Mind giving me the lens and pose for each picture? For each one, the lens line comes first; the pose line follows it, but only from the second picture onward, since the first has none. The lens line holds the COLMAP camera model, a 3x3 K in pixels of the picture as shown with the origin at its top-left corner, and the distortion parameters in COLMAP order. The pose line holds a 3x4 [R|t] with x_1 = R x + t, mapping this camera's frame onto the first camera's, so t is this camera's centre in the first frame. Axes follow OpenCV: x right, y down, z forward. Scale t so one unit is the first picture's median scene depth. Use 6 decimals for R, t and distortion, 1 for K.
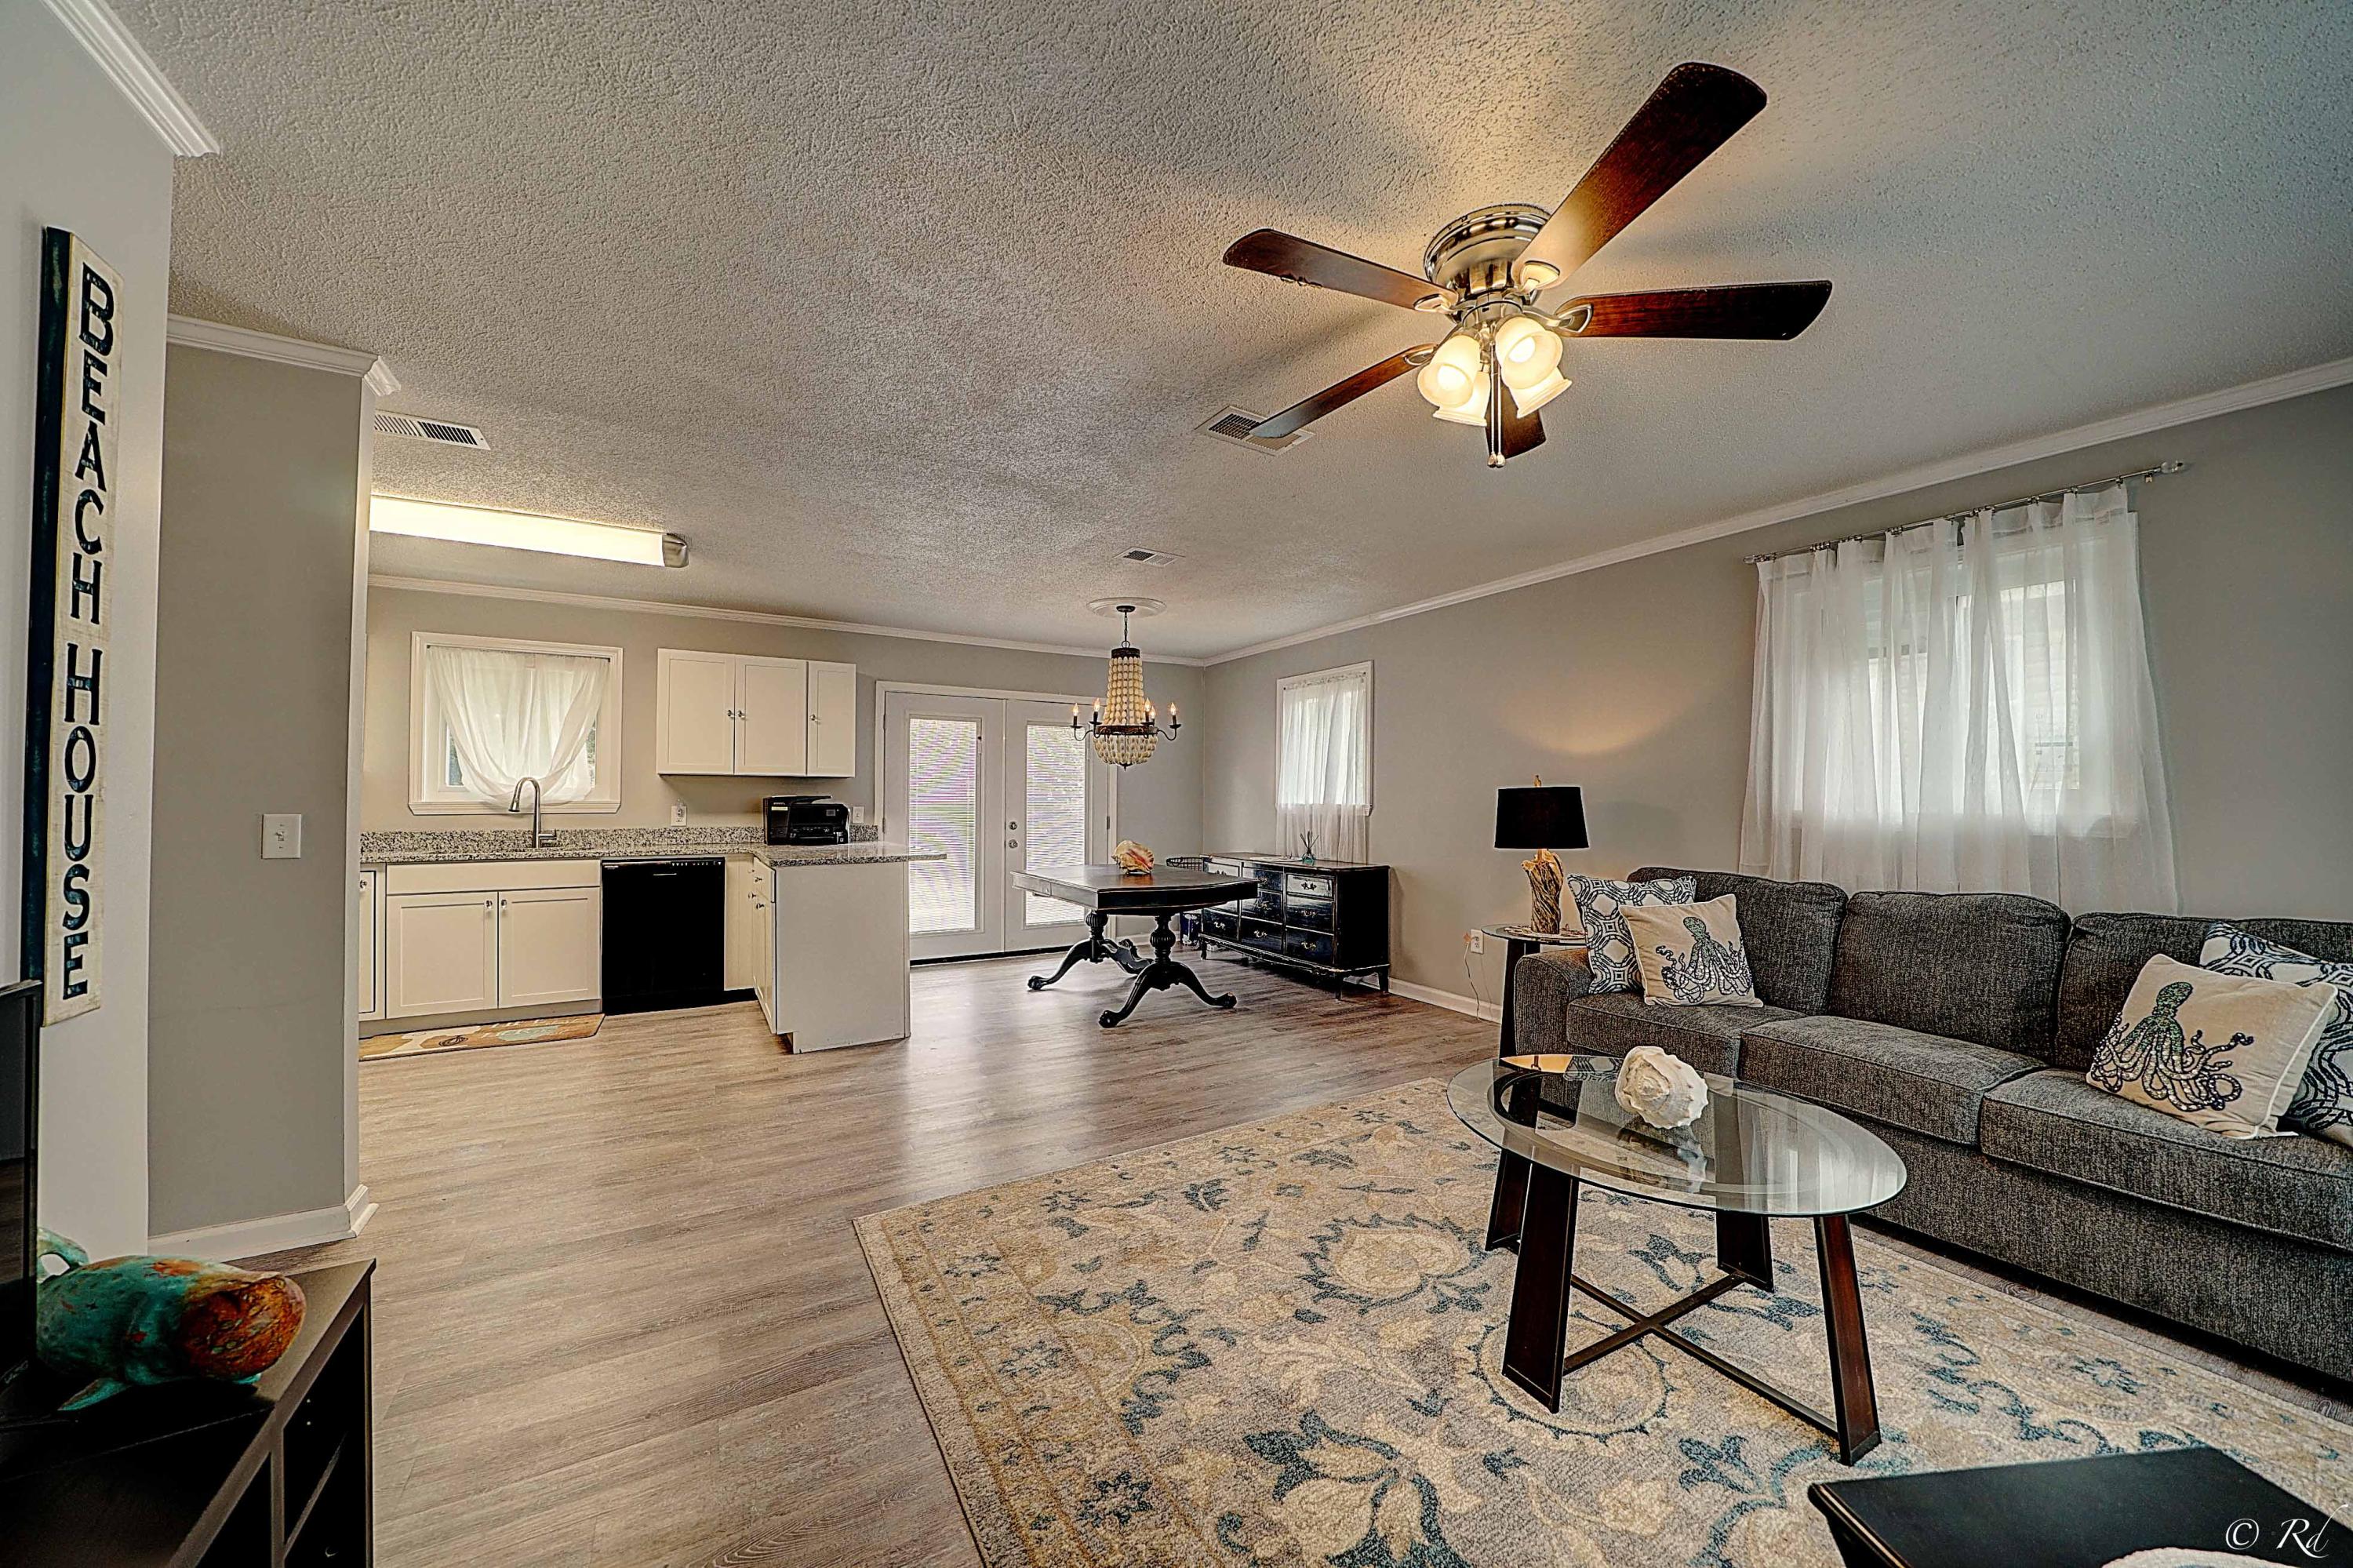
lens RADIAL K [[814.6, 0, 1174.9], [0, 814.6, 785.7], [0, 0, 1]] dist [-0.026640, 0.002994]
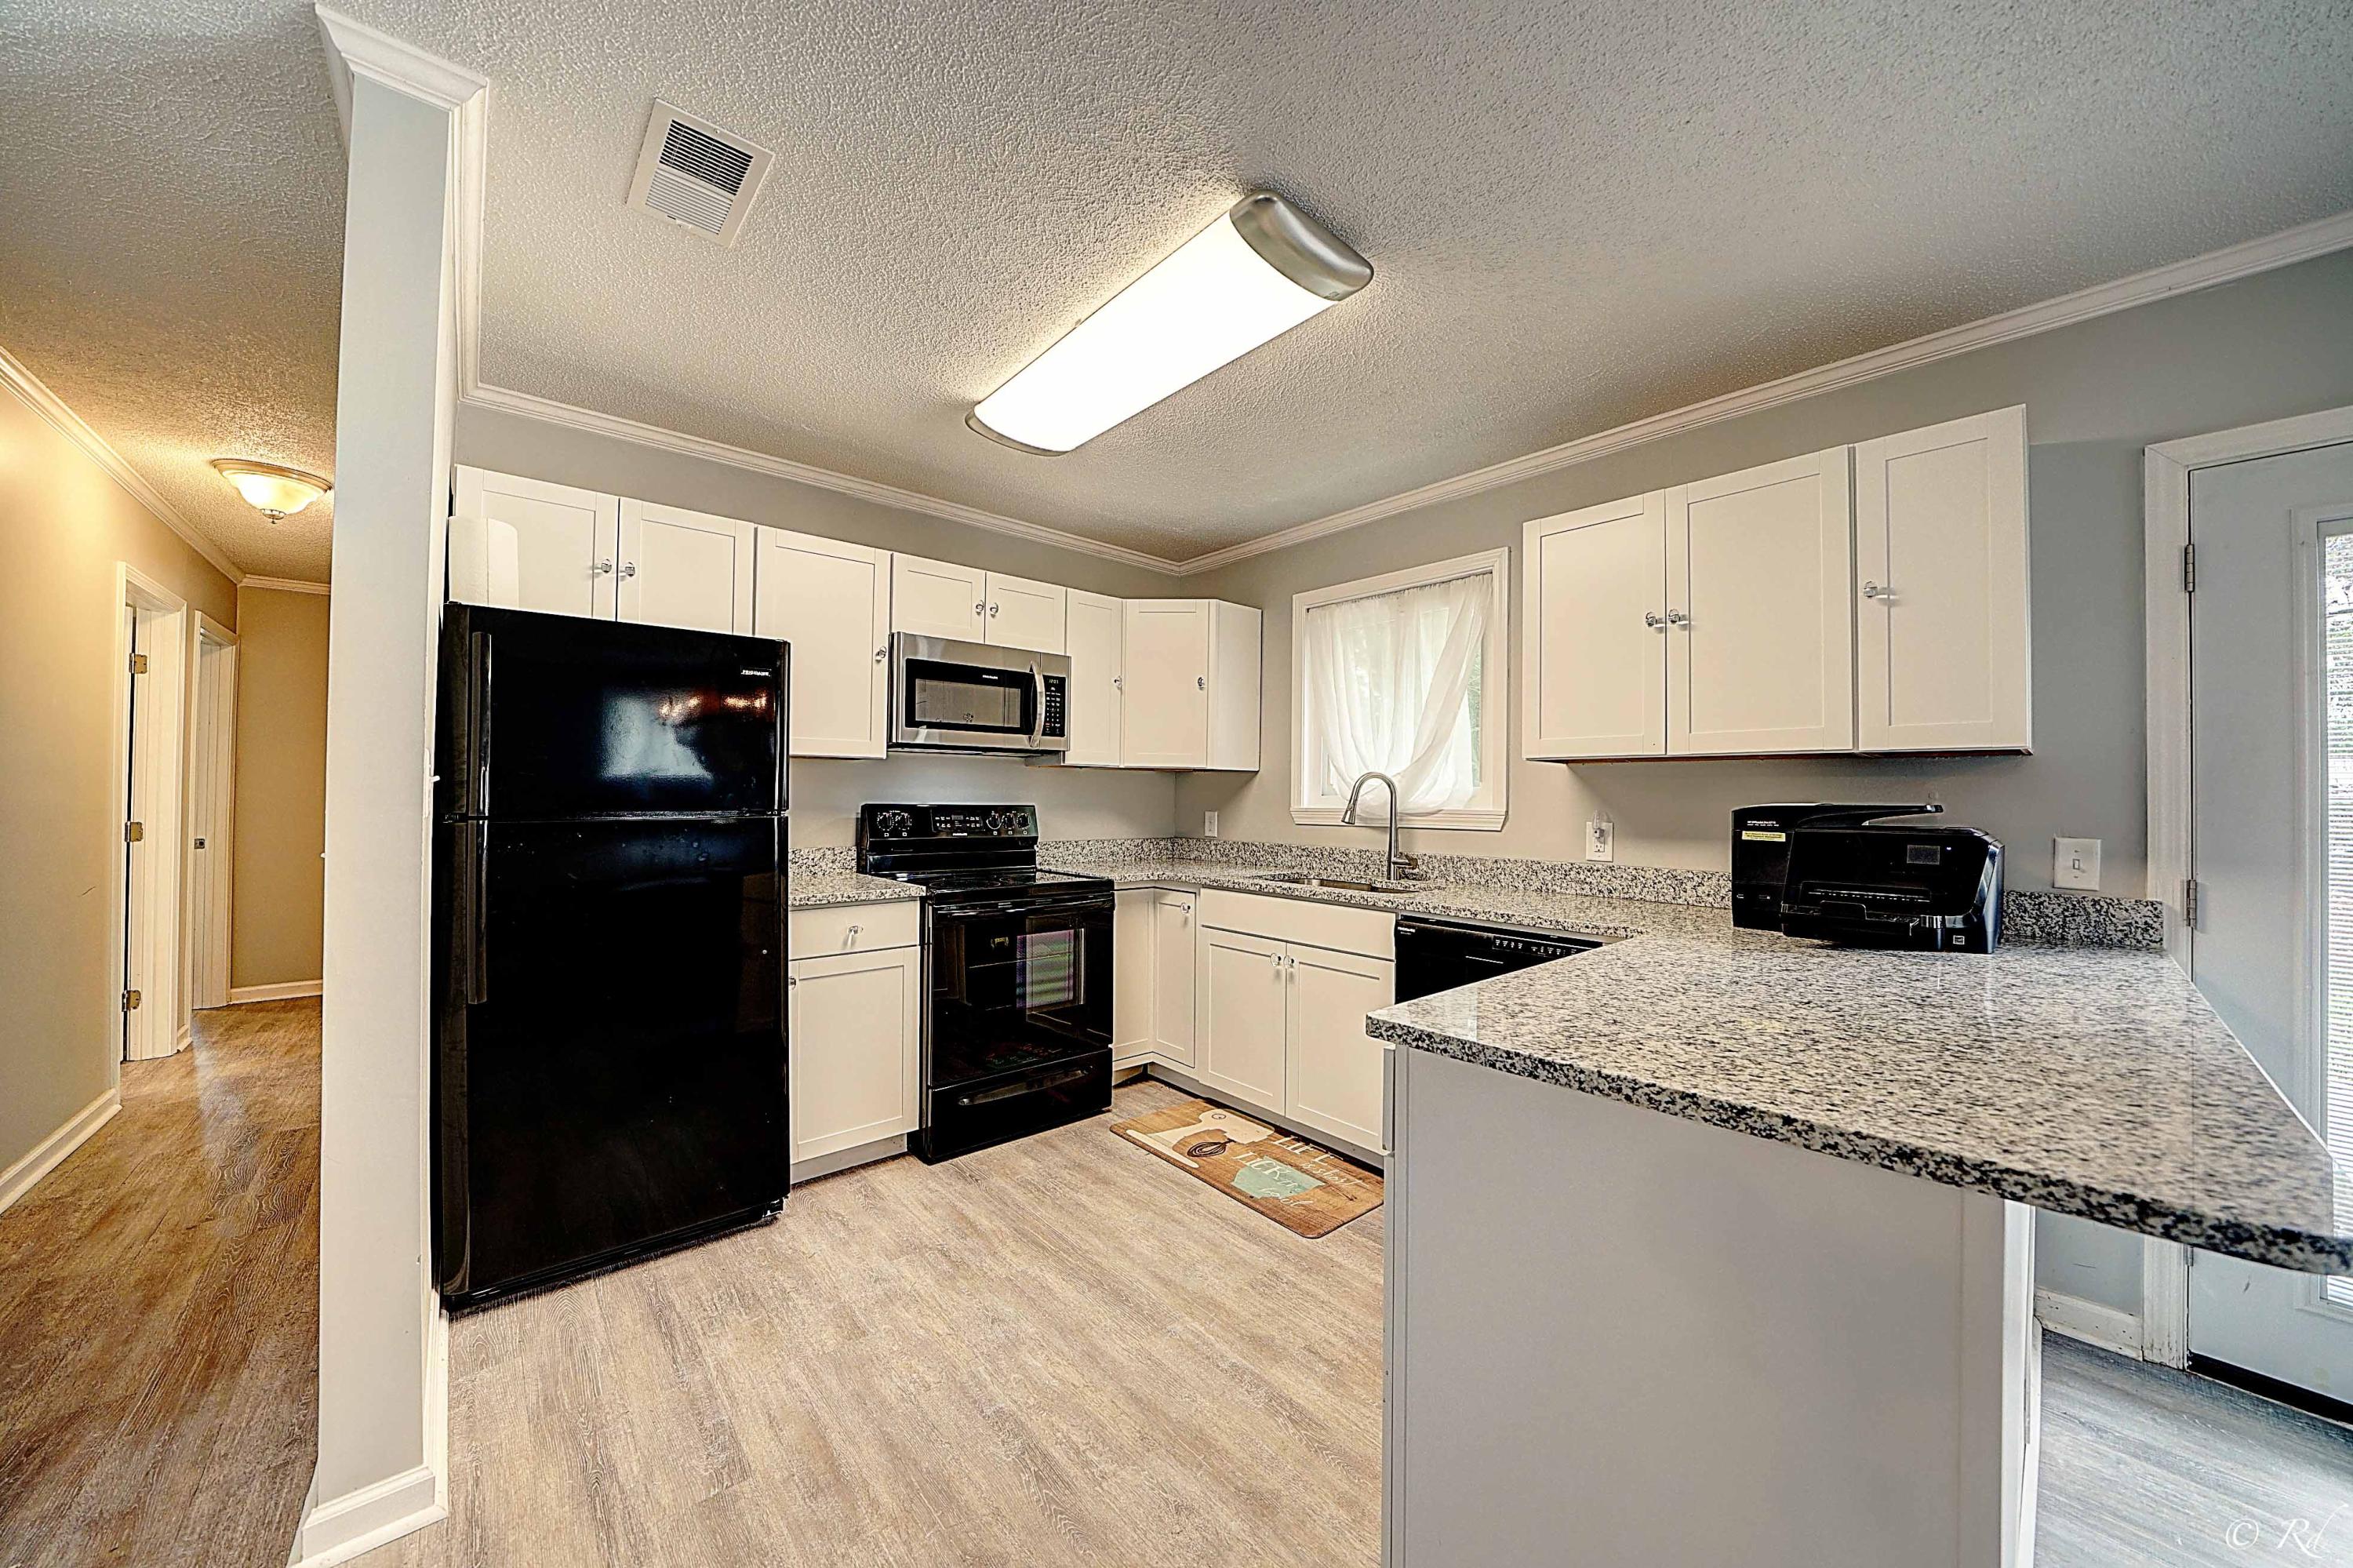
lens RADIAL K [[814.6, 0, 1179.2], [0, 814.6, 787.9], [0, 0, 1]] dist [-0.026640, 0.002994]
pose [[0.190245, -0.011760, -0.981666, -0.274136], [0.006291, 0.999922, -0.010759, 0.012457], [0.981716, -0.004128, 0.190304, 1.120372]]
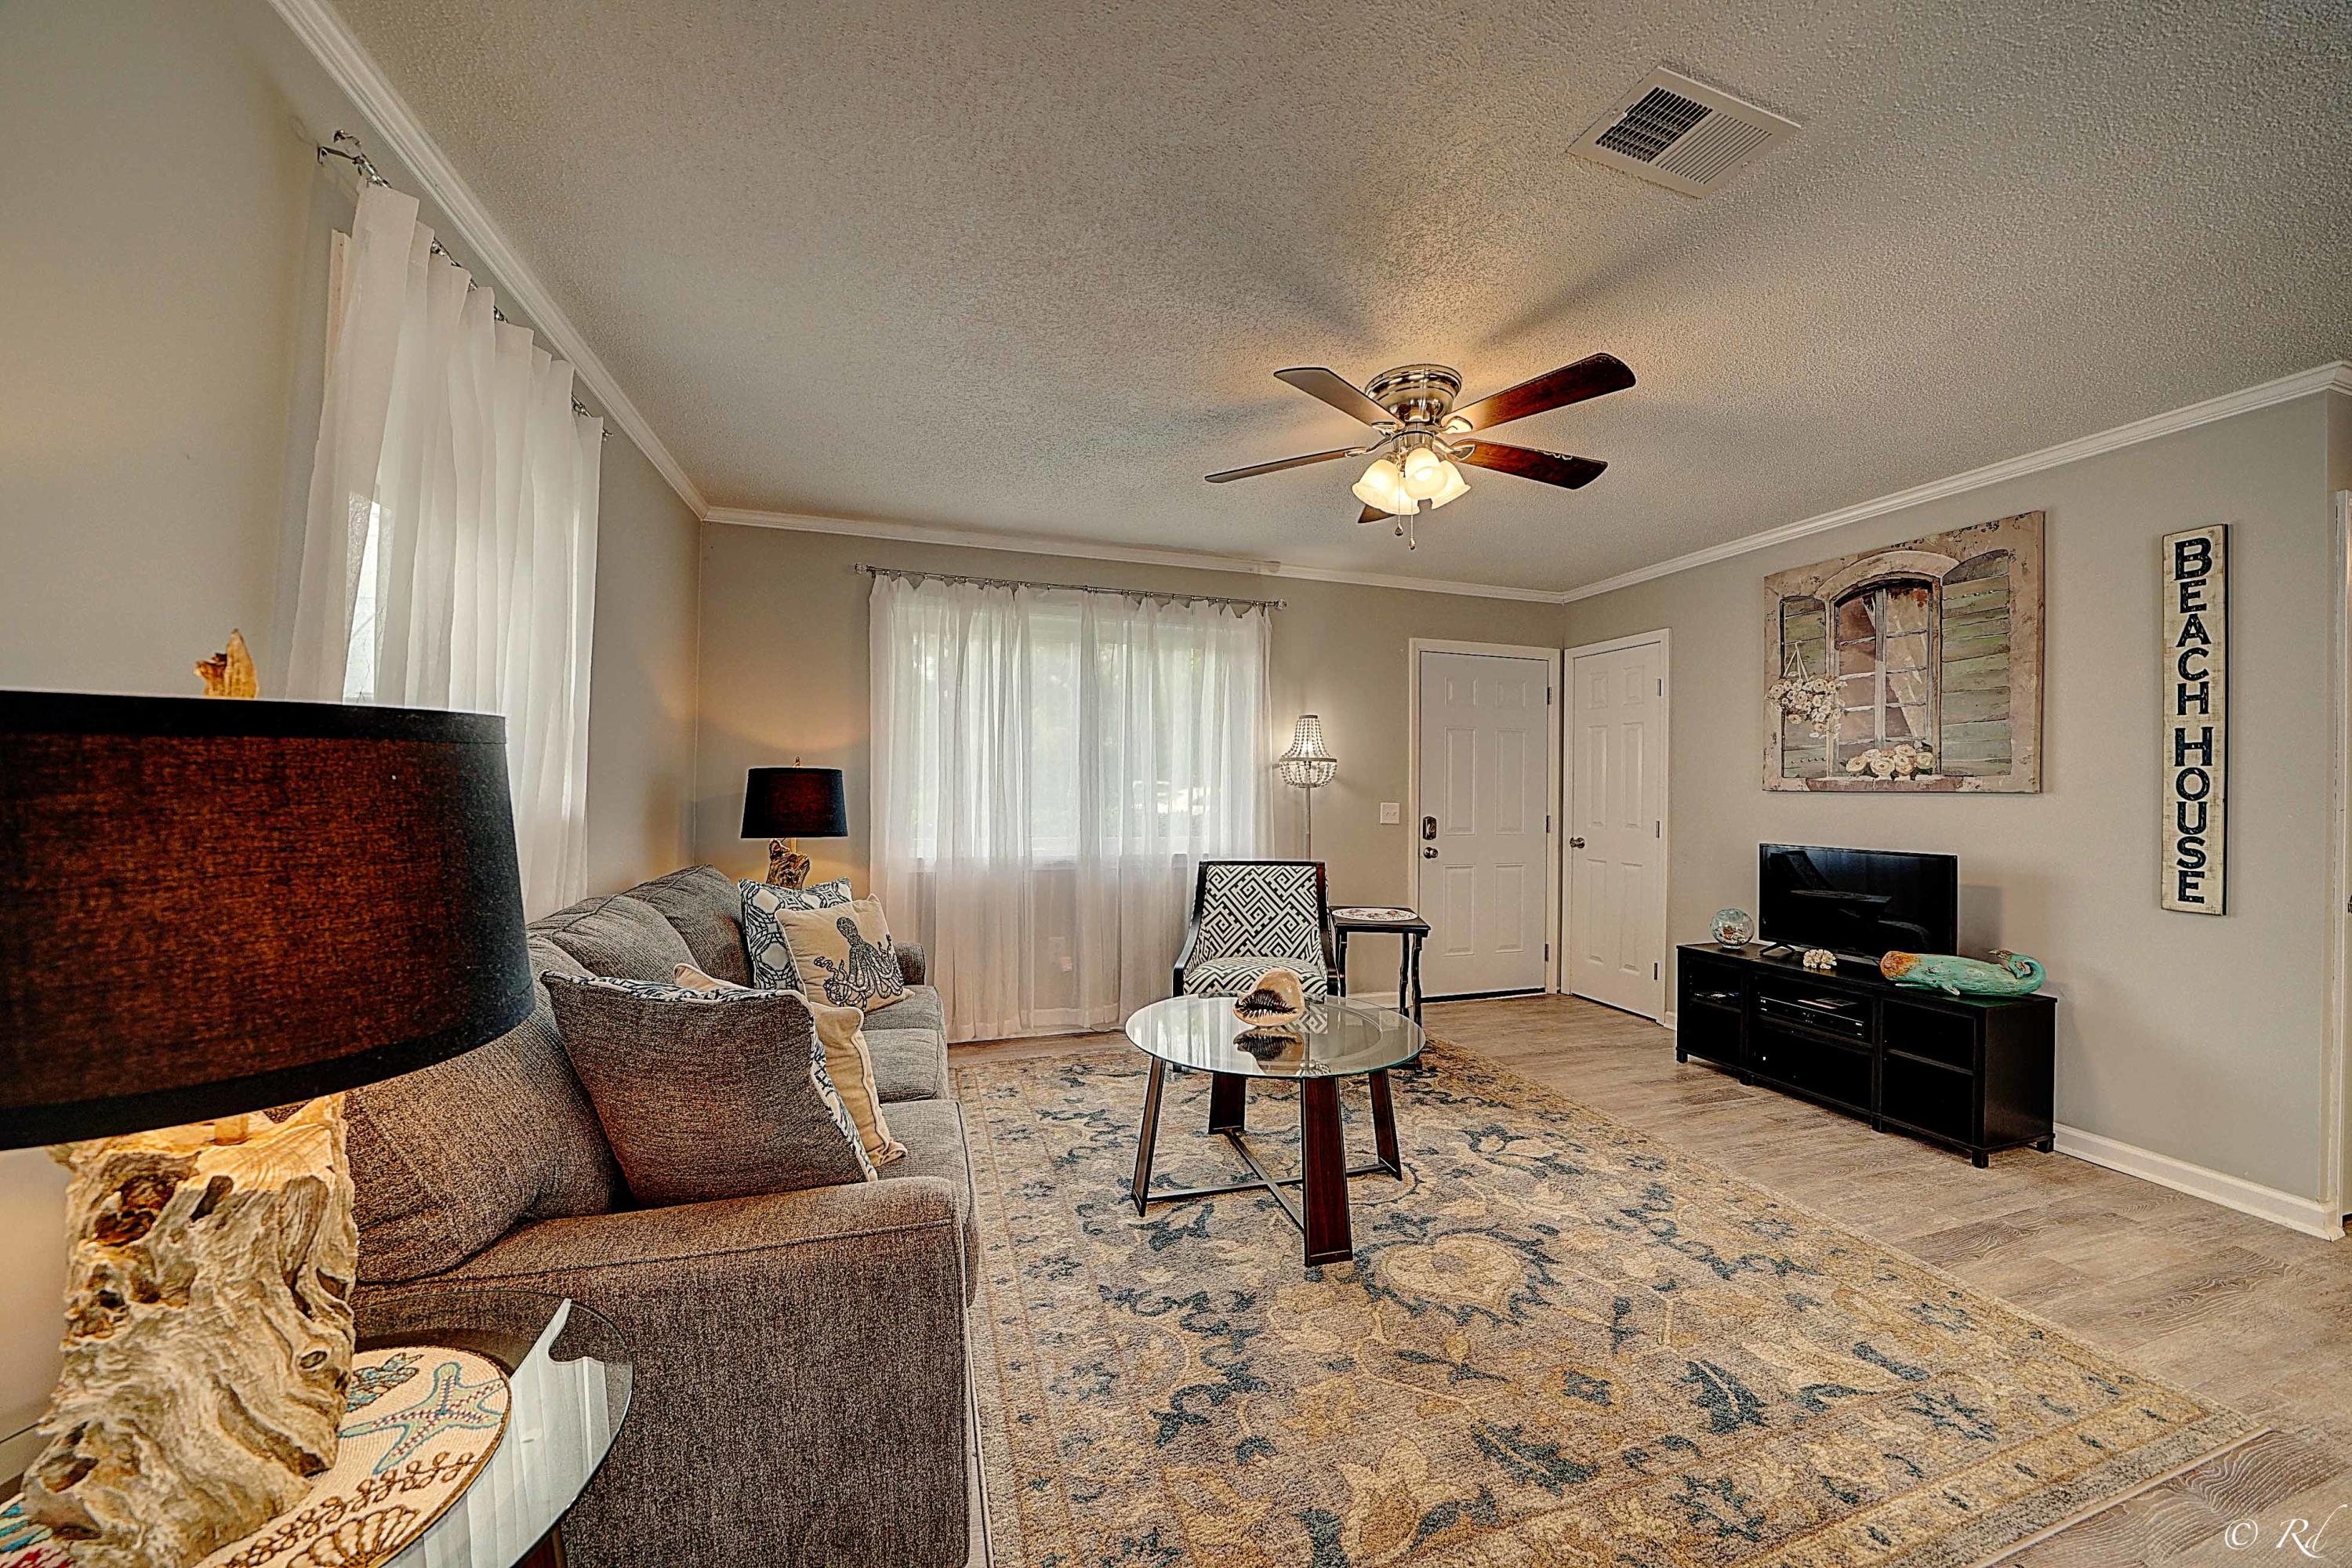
lens RADIAL K [[814.2, 0, 1174.8], [0, 814.2, 784.7], [0, 0, 1]] dist [-0.026640, 0.002994]
pose [[-0.973767, -0.017091, 0.226903, 0.280886], [-0.021306, 0.999643, -0.016137, 0.023203], [-0.226546, -0.020548, -0.973784, 1.459814]]
